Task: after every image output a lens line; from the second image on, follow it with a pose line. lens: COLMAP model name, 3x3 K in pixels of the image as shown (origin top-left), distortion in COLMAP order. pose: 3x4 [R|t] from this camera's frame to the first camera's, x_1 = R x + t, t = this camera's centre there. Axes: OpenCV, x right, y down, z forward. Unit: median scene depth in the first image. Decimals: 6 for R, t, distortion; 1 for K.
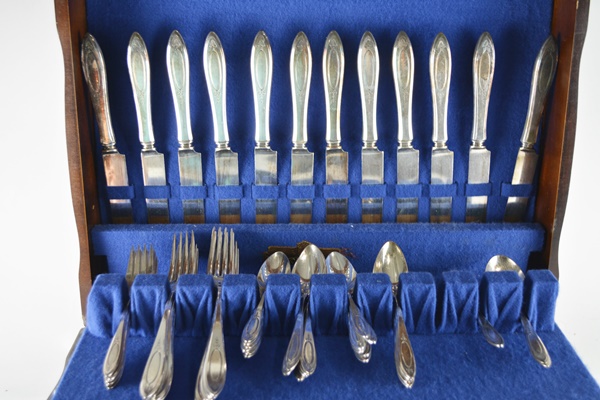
lens RADIAL K [[695.0, 0, 301.0], [0, 695.0, 200.2], [0, 0, 1]] dist [-0.013264, 0.000000]
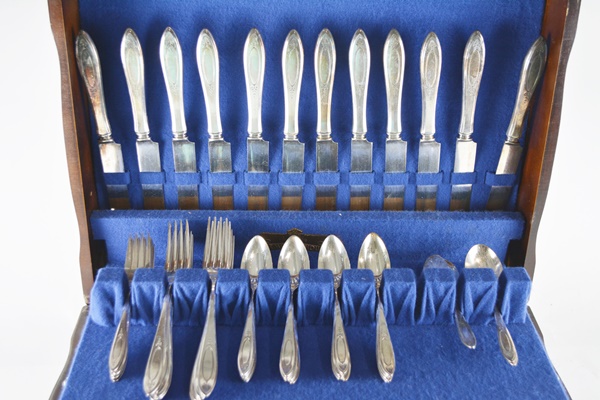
lens RADIAL K [[730.9, 0, 299.0], [0, 730.9, 199.8], [0, 0, 1]] dist [-0.000563, 0.000000]
pose [[0.999902, 0.011330, 0.008194, 0.002260], [-0.012433, 0.988557, 0.150334, -0.154503], [-0.006397, -0.150421, 0.988601, -0.084327]]
